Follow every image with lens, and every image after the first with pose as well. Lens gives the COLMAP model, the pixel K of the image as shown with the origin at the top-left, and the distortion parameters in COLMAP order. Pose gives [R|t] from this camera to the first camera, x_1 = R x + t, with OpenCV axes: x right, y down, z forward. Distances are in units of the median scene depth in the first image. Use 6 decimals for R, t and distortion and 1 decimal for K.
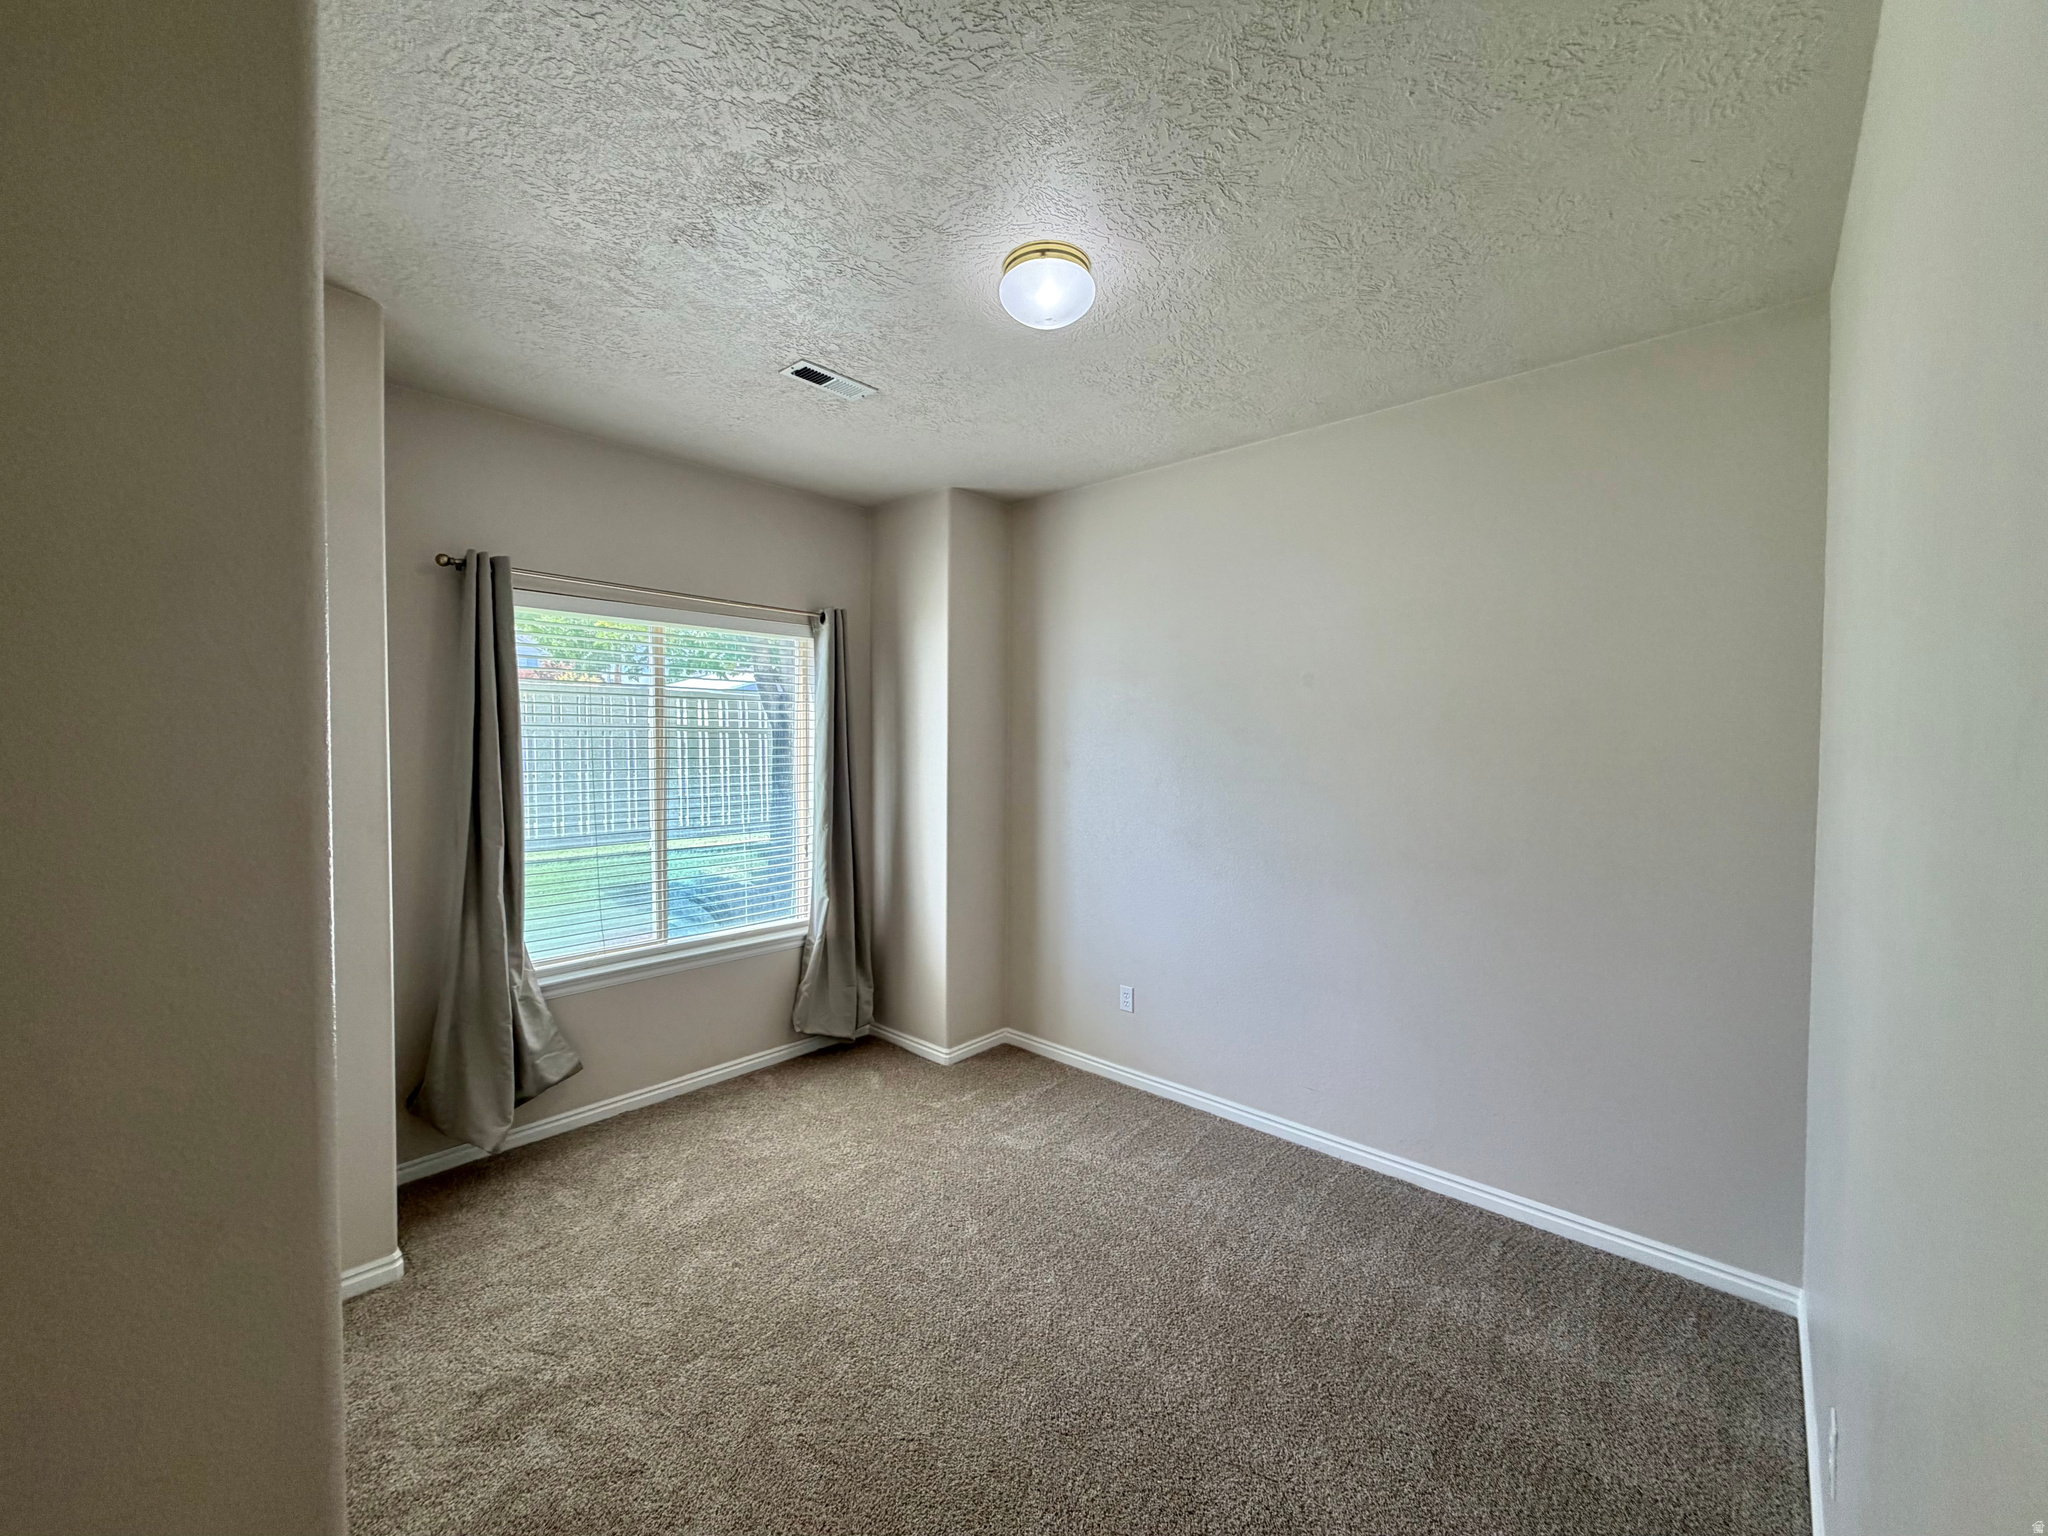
lens RADIAL K [[814.0, 0, 1024.0], [0, 814.0, 768.0], [0, 0, 1]] dist [-0.000032, 0.000544]
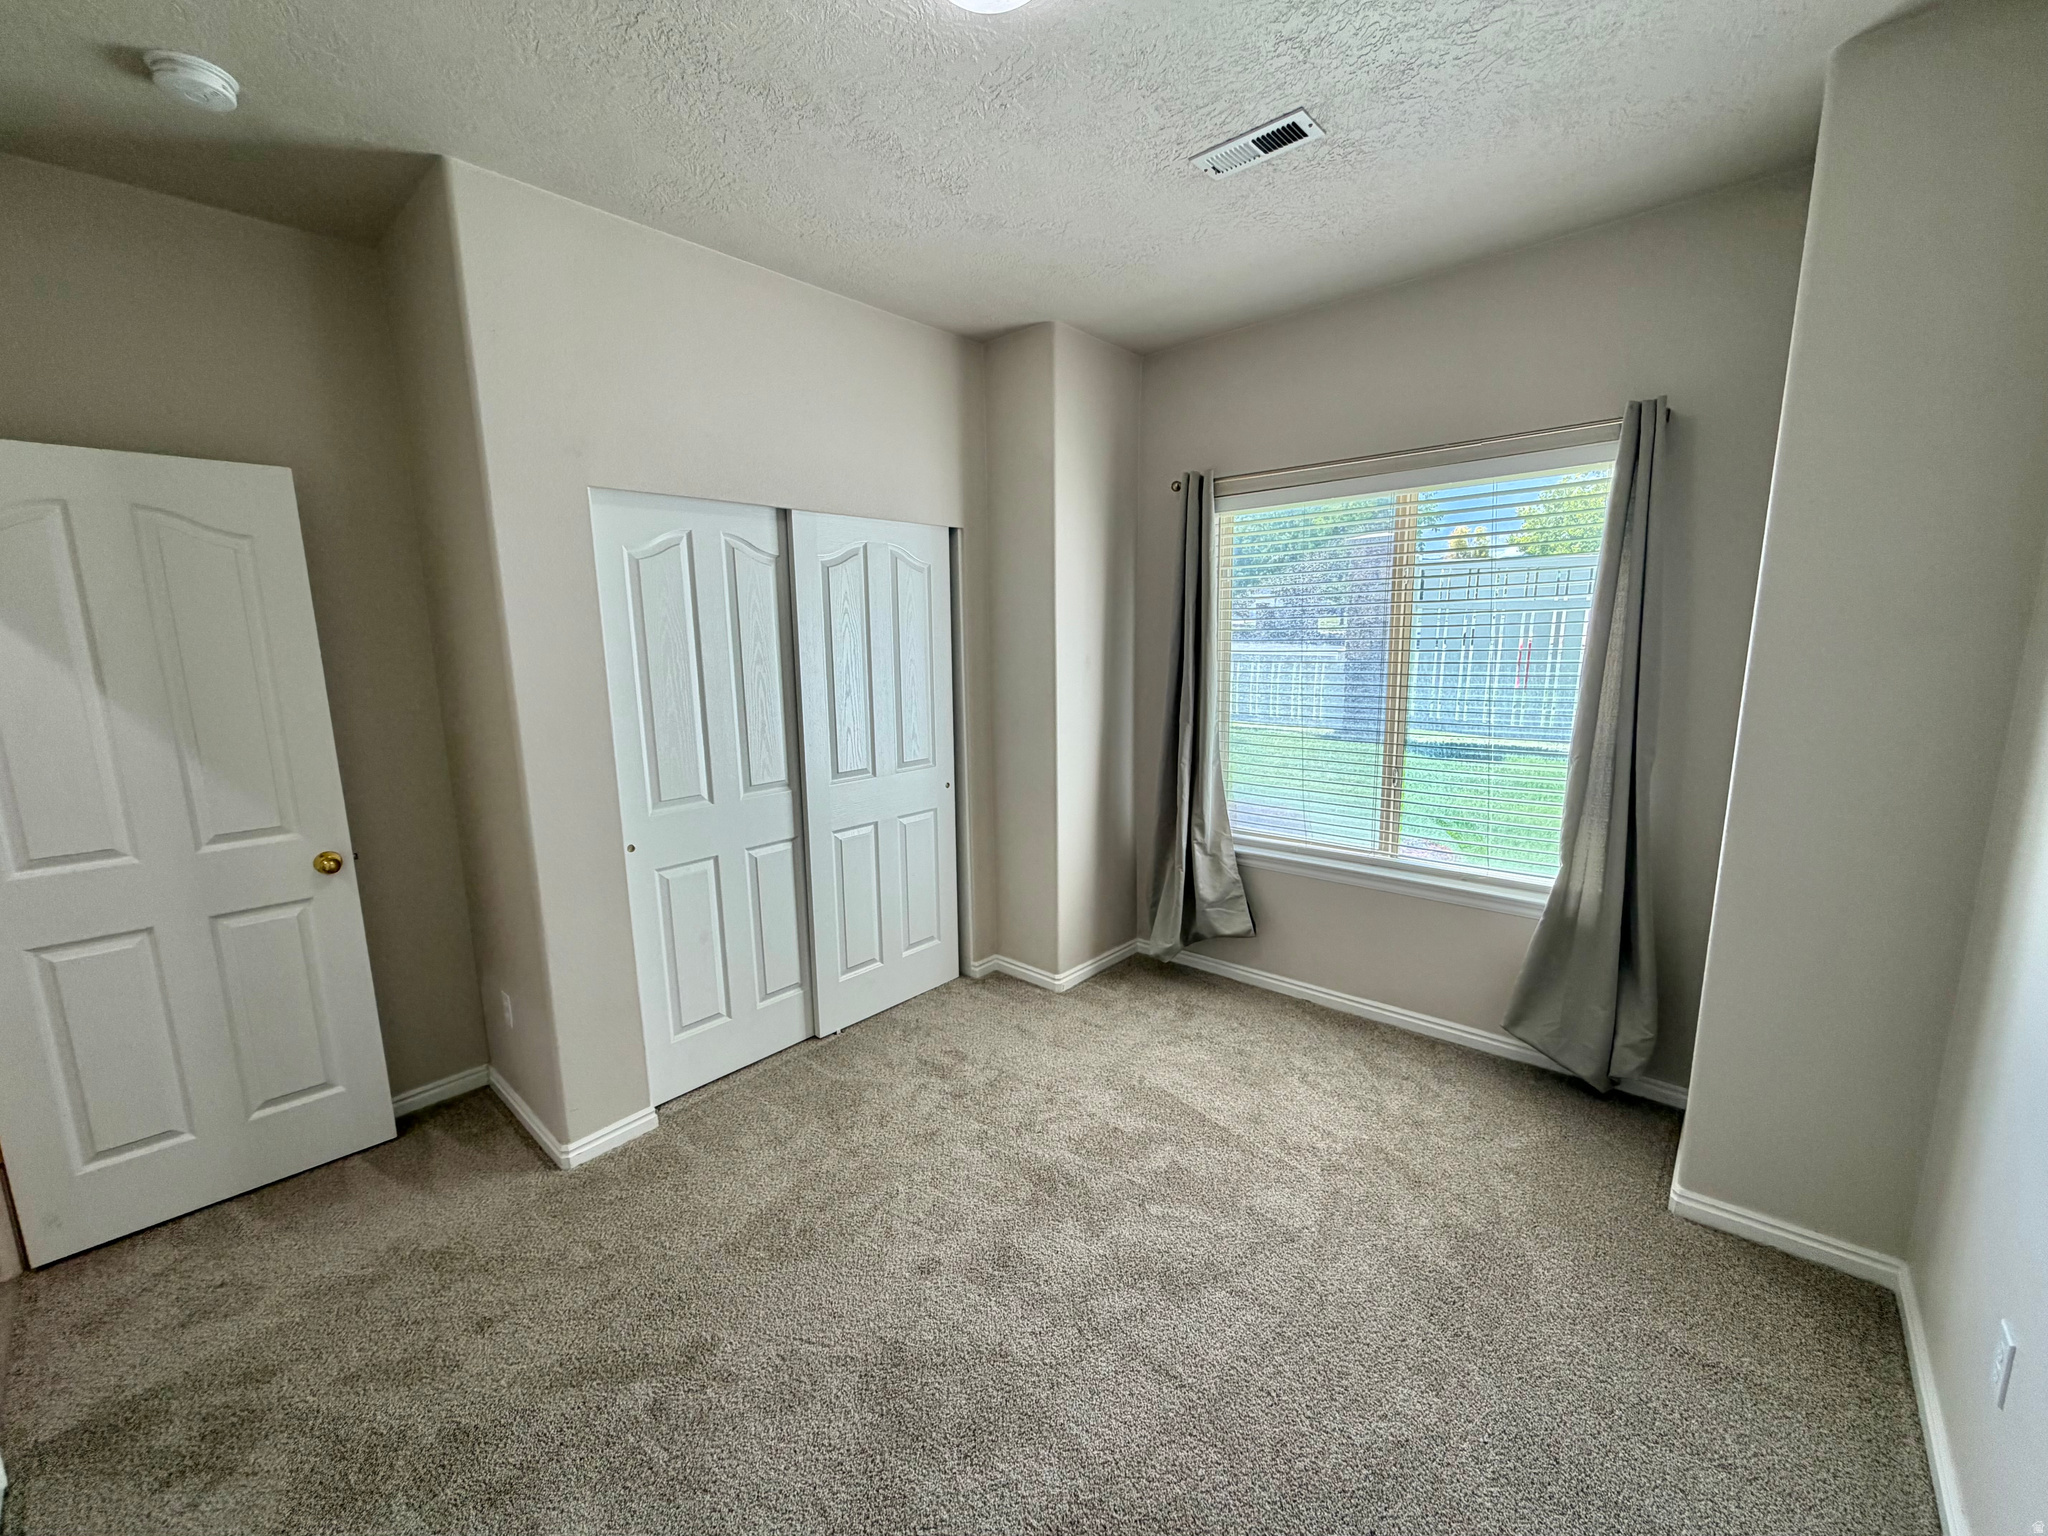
lens RADIAL K [[814.0, 0, 1024.0], [0, 814.0, 768.0], [0, 0, 1]] dist [-0.000032, 0.000544]
pose [[0.011157, 0.148970, -0.988779, 0.493740], [-0.015751, 0.988744, 0.148787, -0.011882], [0.999814, 0.013914, 0.013378, 0.660292]]
